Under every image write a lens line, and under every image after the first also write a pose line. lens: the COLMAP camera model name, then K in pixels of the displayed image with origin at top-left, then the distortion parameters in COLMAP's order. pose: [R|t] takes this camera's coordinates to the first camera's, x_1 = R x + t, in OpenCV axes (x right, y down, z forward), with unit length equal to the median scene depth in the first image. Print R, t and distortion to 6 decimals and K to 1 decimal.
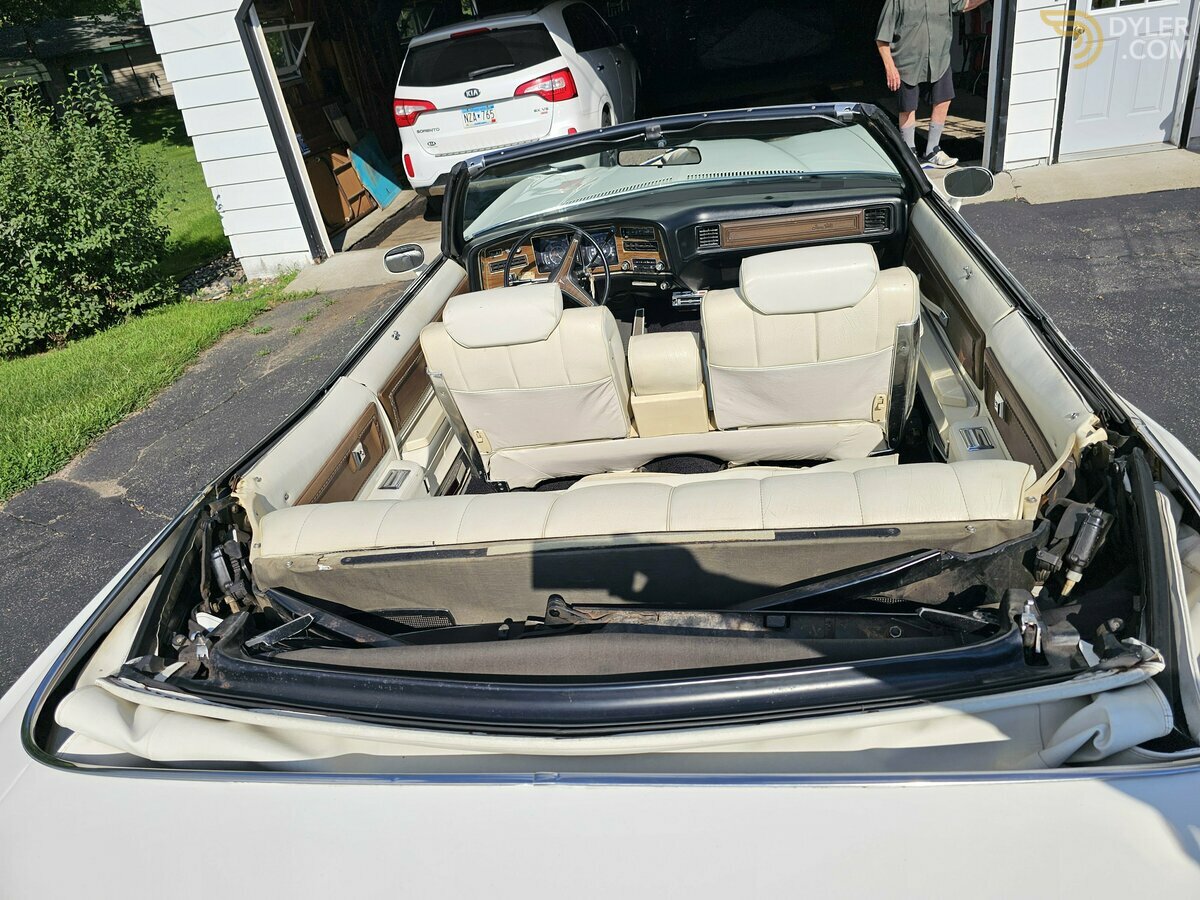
lens RADIAL K [[819.4, 0, 600.0], [0, 819.4, 450.0], [0, 0, 1]] dist [0.062904, -0.056383]
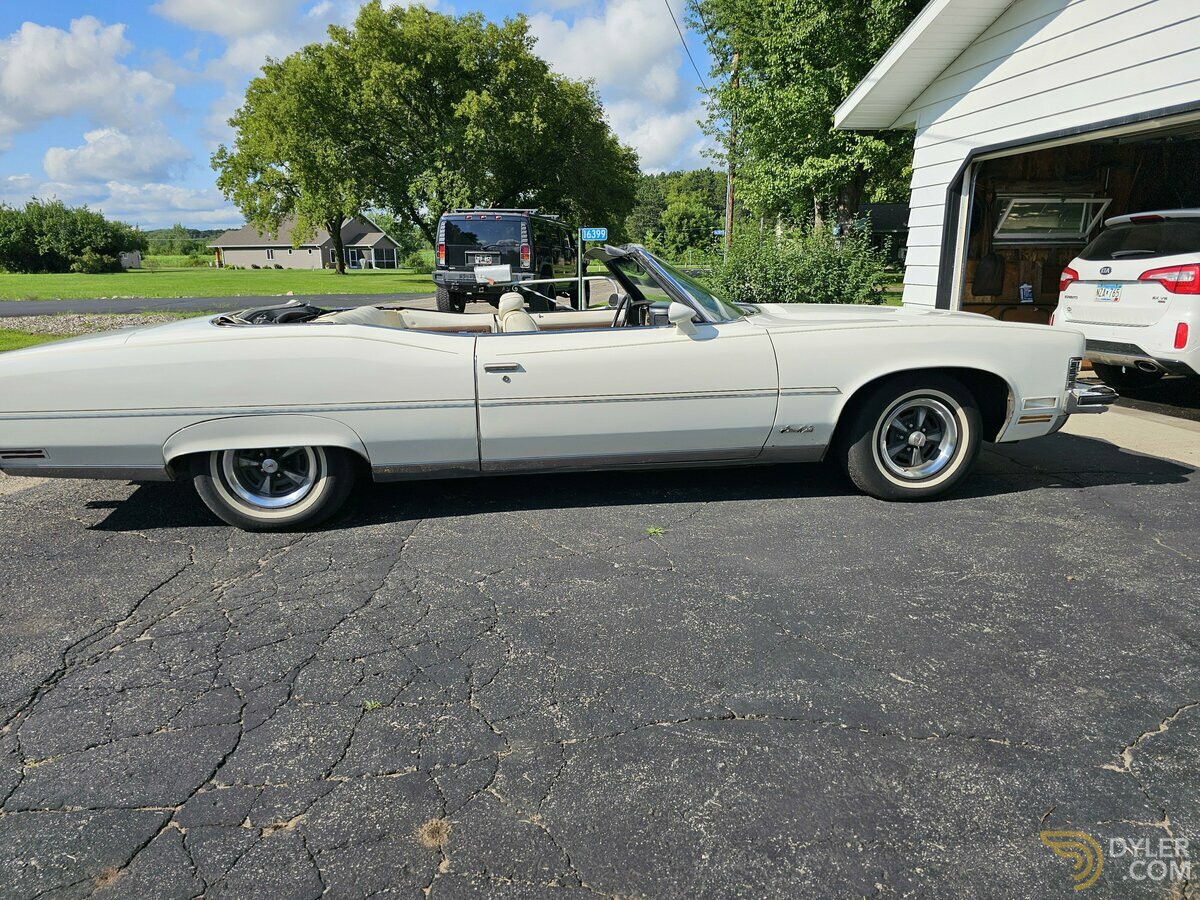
lens RADIAL K [[819.4, 0, 600.0], [0, 819.4, 450.0], [0, 0, 1]] dist [0.062904, -0.056383]
pose [[0.254172, 0.358956, -0.898079, 0.767250], [-0.502853, 0.842245, 0.194323, -0.142248], [0.826157, 0.402211, 0.394578, 0.180388]]
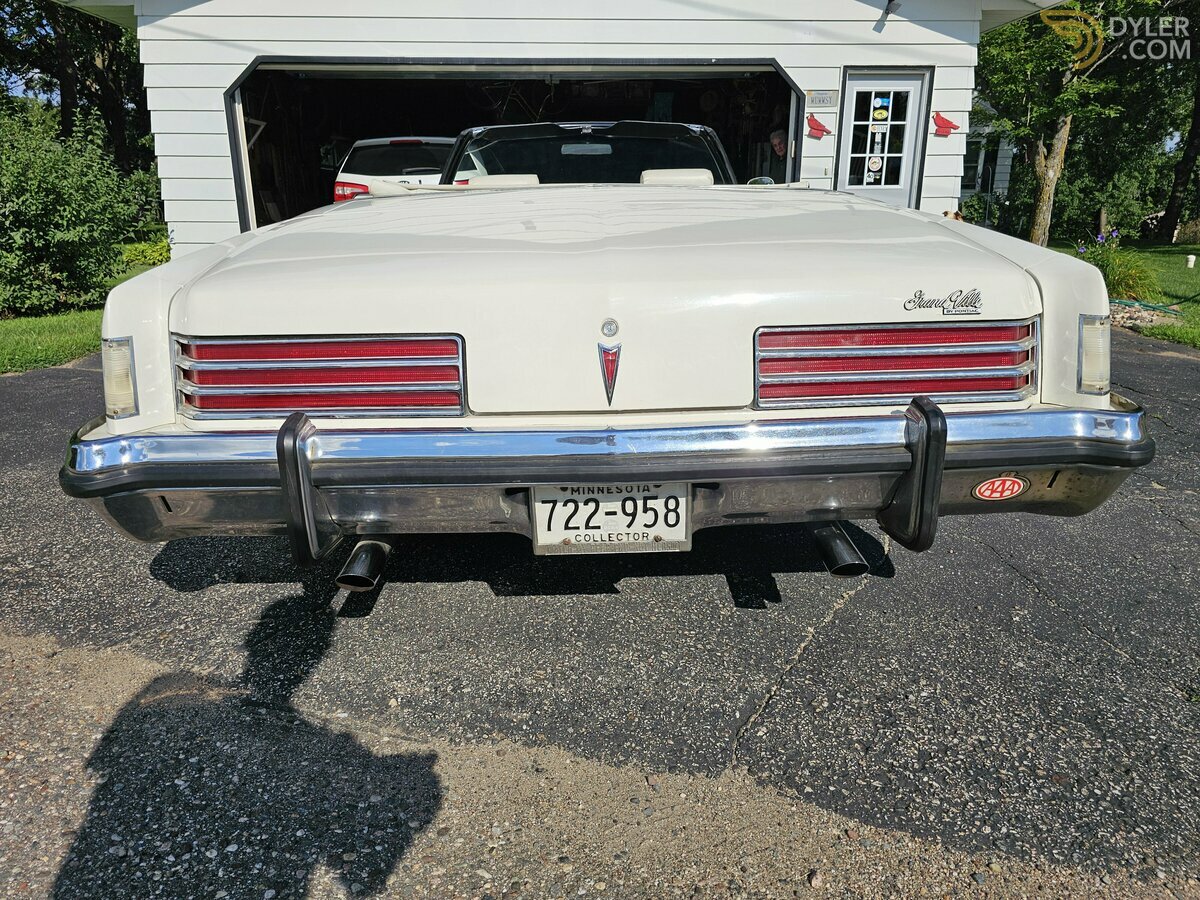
lens RADIAL K [[797.8, 0, 600.0], [0, 797.8, 450.0], [0, 0, 1]] dist [0.051774, -0.055417]
pose [[0.975204, 0.088034, 0.203043, -0.081623], [-0.040553, 0.973026, -0.227103, 0.262612], [-0.217559, 0.213238, 0.952469, -0.176077]]
